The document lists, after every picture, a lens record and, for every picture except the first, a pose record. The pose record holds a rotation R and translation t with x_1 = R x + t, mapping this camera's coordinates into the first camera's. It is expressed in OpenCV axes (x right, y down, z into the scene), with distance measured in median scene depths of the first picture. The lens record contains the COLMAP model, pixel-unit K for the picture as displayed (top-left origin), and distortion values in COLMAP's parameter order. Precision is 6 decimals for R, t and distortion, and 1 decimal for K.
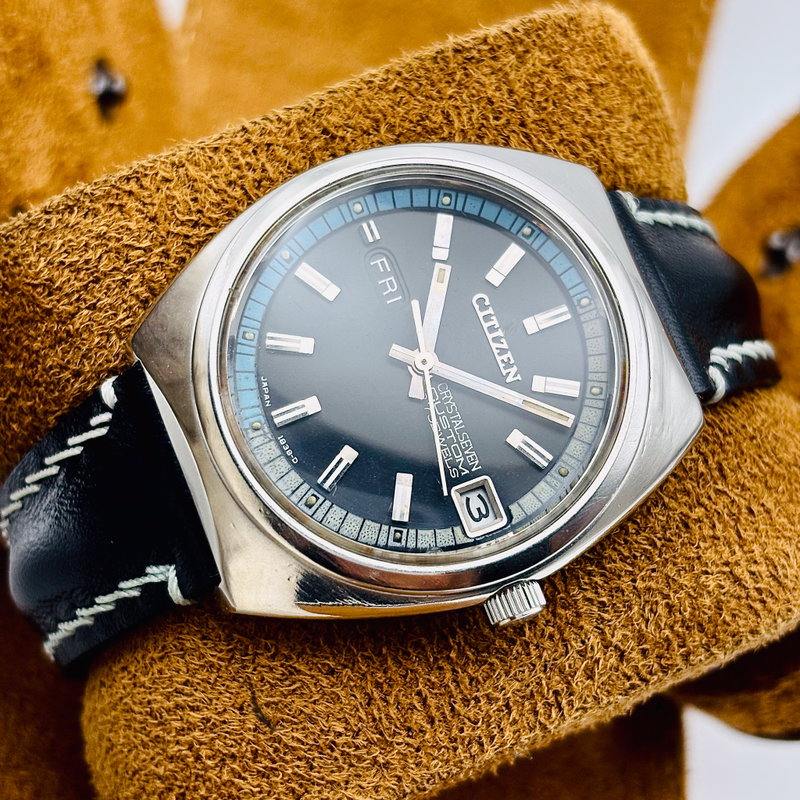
lens RADIAL K [[1681.4, 0, 387.8], [0, 1681.4, 400.0], [0, 0, 1]] dist [0.058345, -0.267250]
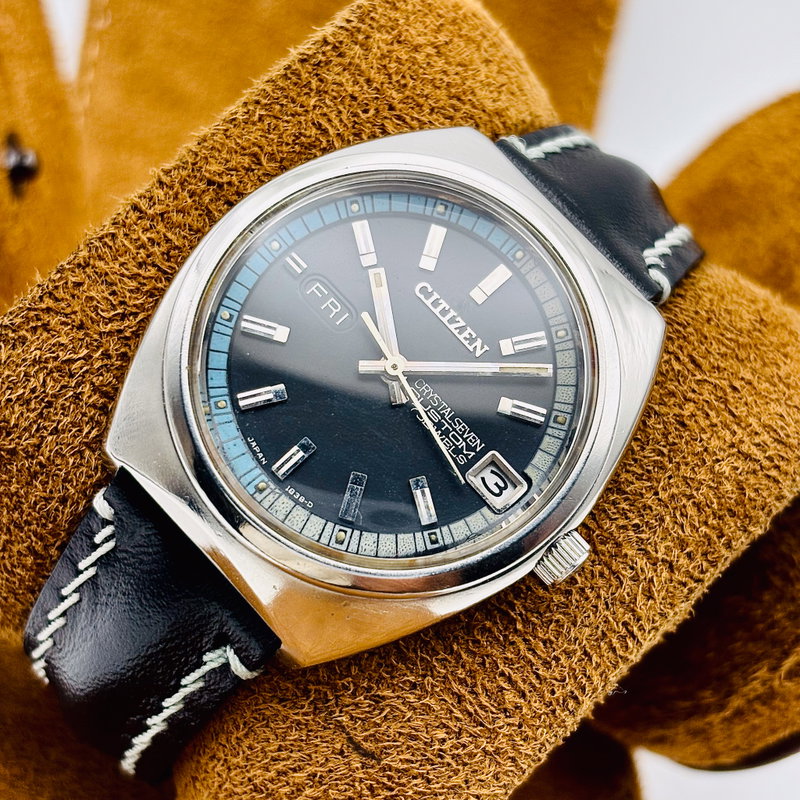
lens RADIAL K [[1681.4, 0, 387.8], [0, 1681.4, 400.0], [0, 0, 1]] dist [0.058345, -0.267250]
pose [[0.932187, -0.354370, 0.073824, -0.060817], [0.352393, 0.935051, 0.038713, -0.042635], [-0.082748, -0.010073, 0.996520, -0.002328]]
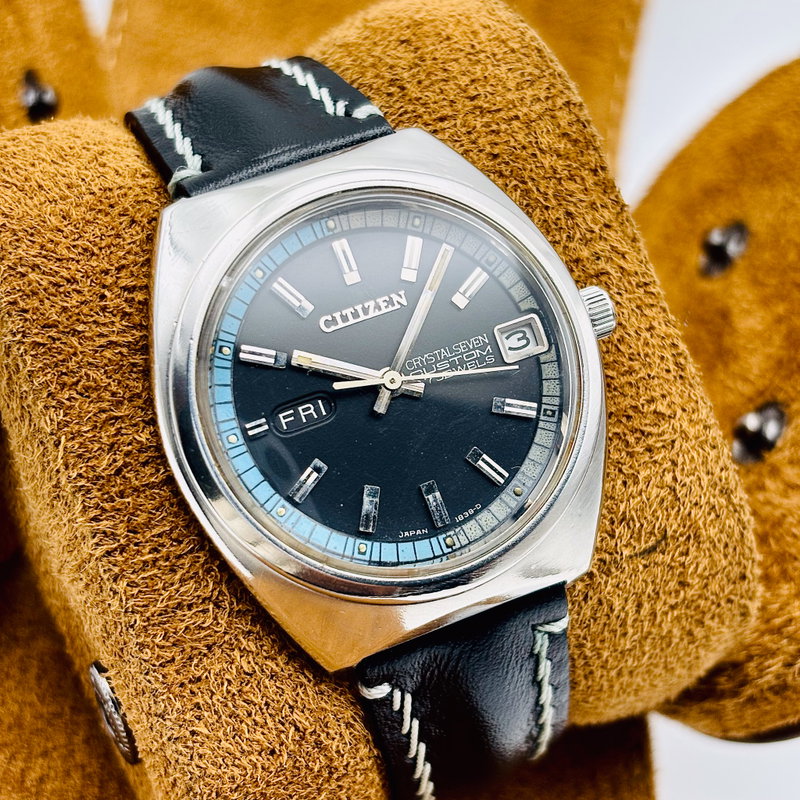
lens RADIAL K [[1681.4, 0, 387.8], [0, 1681.4, 400.0], [0, 0, 1]] dist [0.058345, -0.267250]
pose [[0.027770, -0.996180, 0.082791, -0.074195], [0.911717, 0.059201, 0.406530, -0.431802], [-0.409879, 0.064193, 0.909878, 0.045423]]
